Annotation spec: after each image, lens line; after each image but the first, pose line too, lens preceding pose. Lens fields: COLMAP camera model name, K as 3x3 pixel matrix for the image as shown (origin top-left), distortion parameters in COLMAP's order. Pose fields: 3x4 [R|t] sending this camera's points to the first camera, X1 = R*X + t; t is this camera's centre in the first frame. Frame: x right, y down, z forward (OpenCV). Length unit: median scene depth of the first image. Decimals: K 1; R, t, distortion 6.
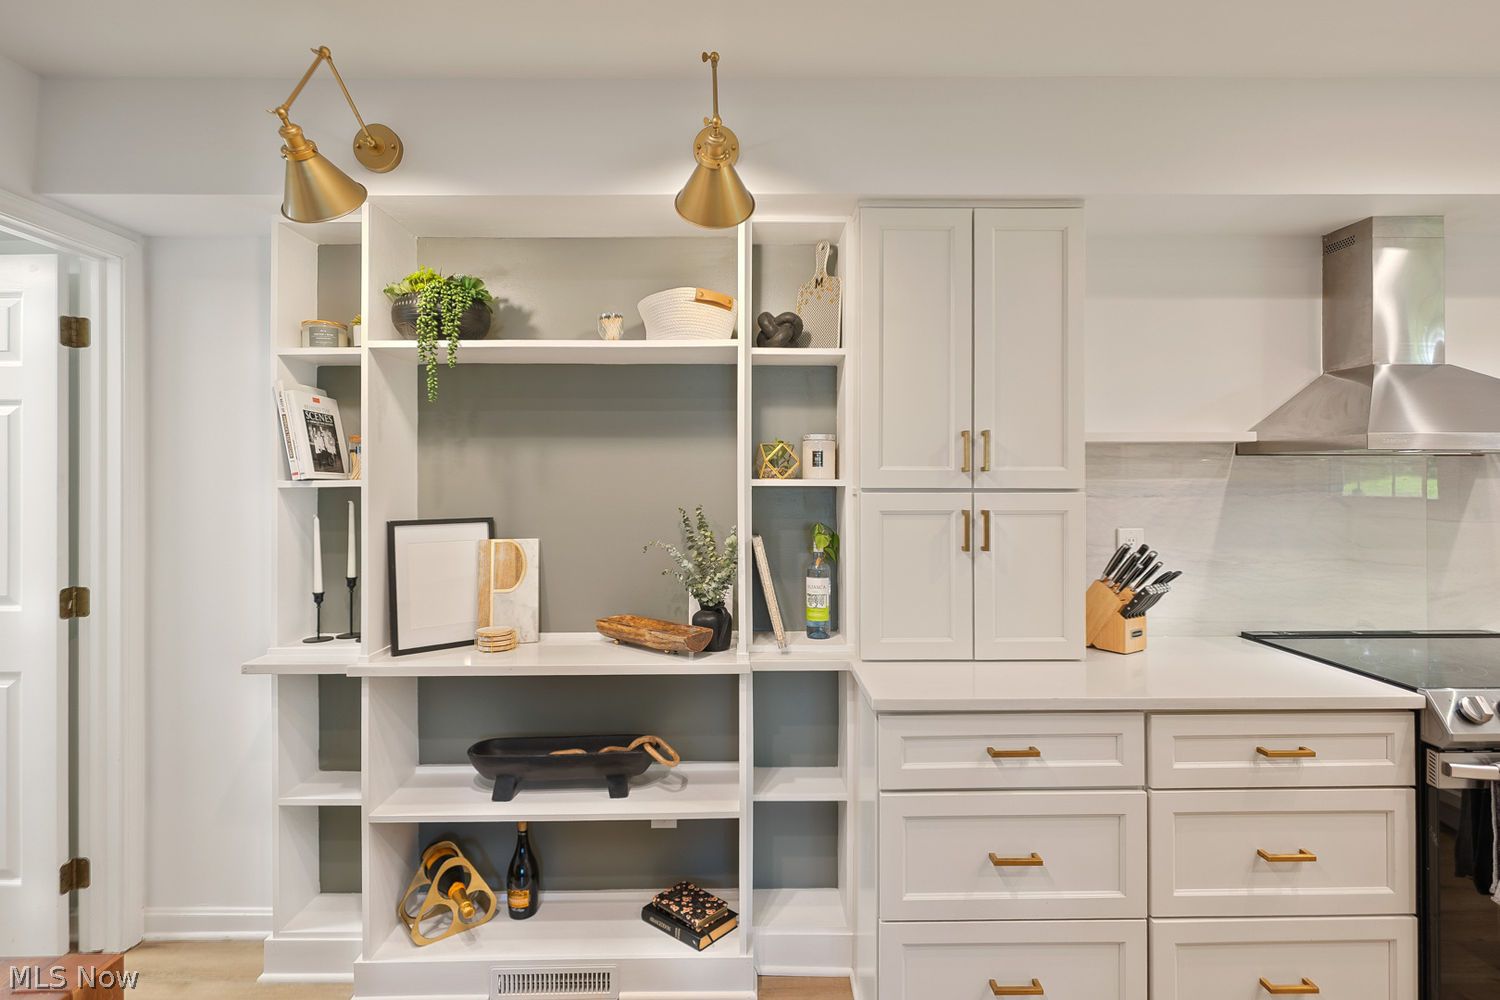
lens RADIAL K [[742.3, 0, 759.1], [0, 742.3, 480.3], [0, 0, 1]] dist [0.003268, 0.000380]
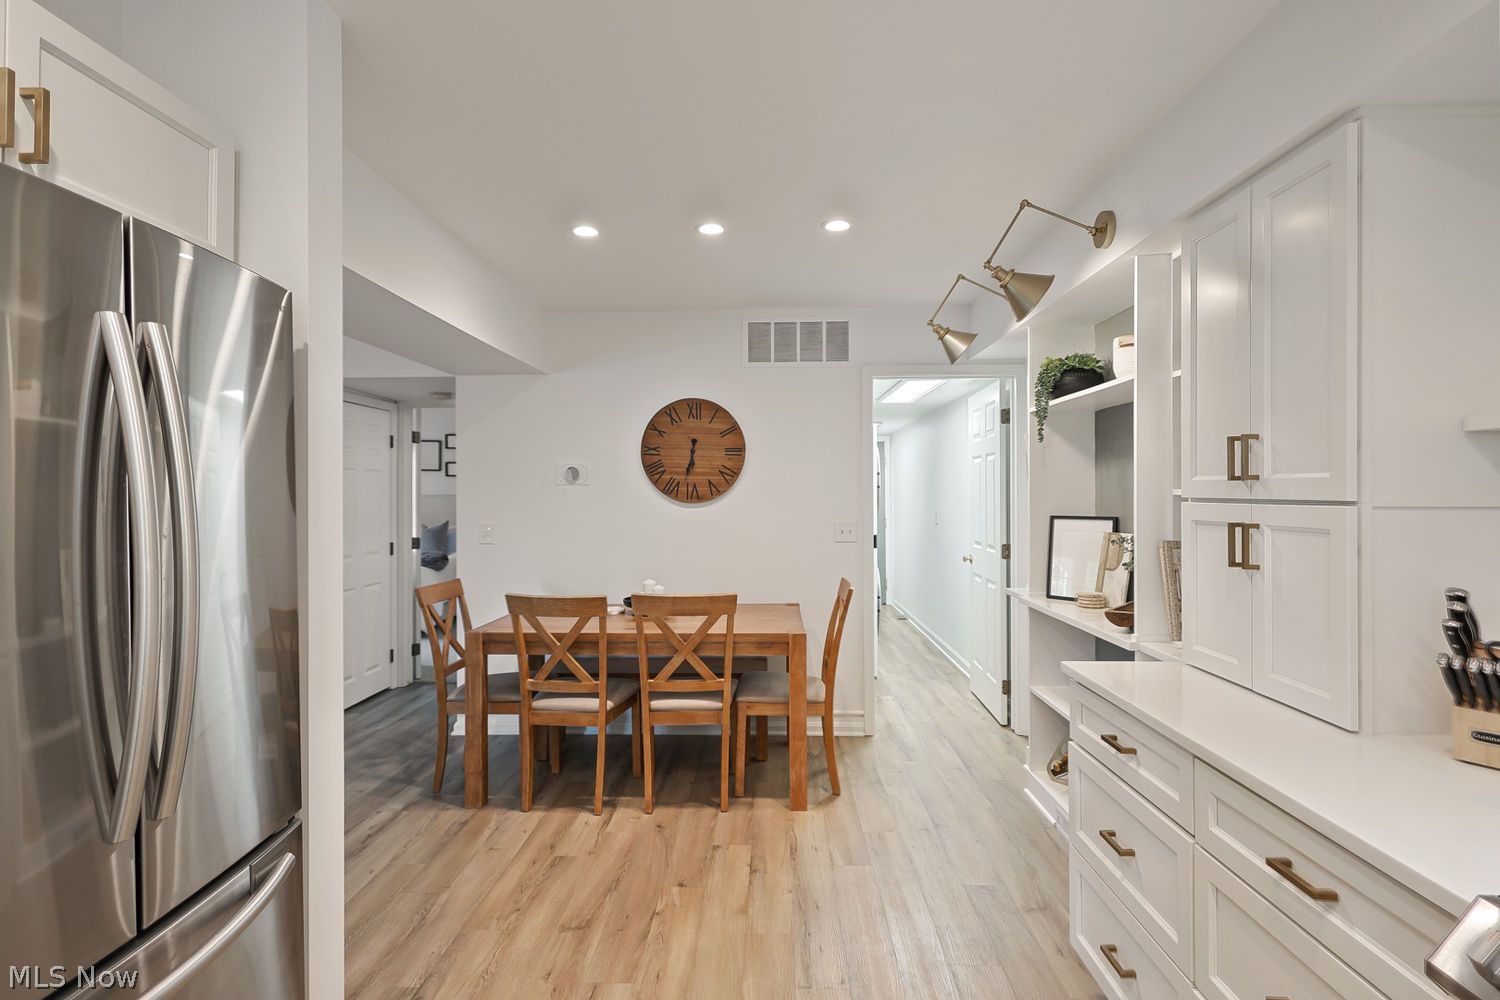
lens RADIAL K [[728.5, 0, 743.2], [0, 728.5, 492.5], [0, 0, 1]] dist [0.002730, 0.000043]
pose [[-0.048518, 0.002223, -0.998820, 1.142739], [0.005278, 0.999984, 0.001969, -0.001765], [0.998808, -0.005176, -0.048529, 0.411934]]
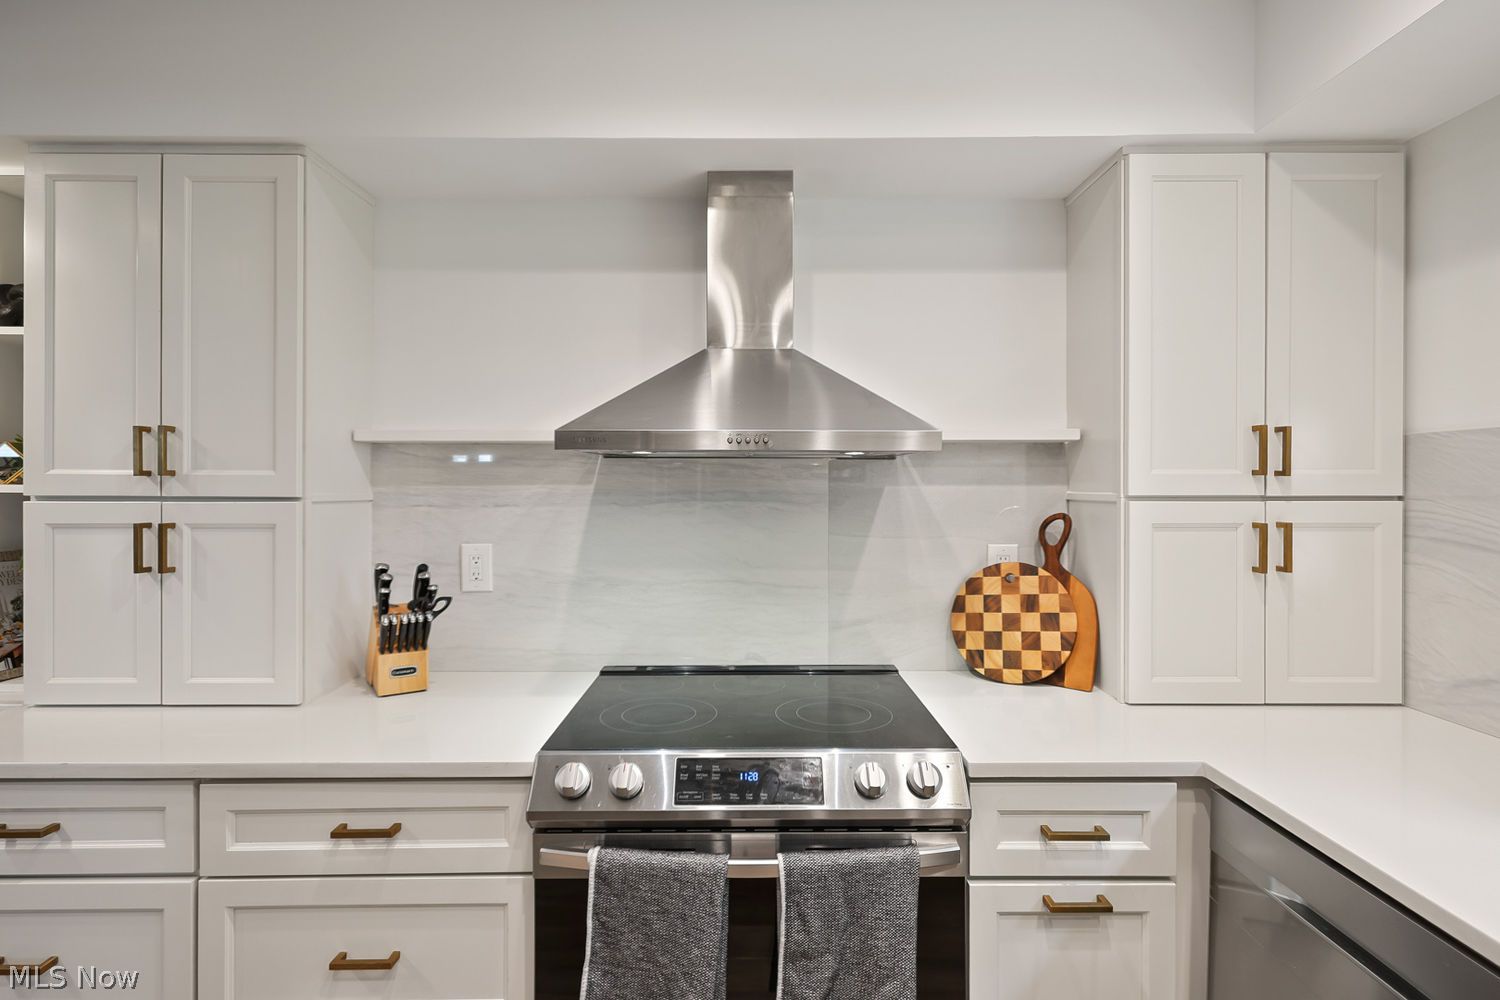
lens RADIAL K [[742.7, 0, 755.0], [0, 742.7, 490.7], [0, 0, 1]] dist [0.001695, 0.000299]
pose [[0.999997, 0.002552, -0.000263, 0.902692], [-0.002550, 0.999977, 0.006218, -0.002053], [0.000278, -0.006217, 0.999981, 0.170413]]
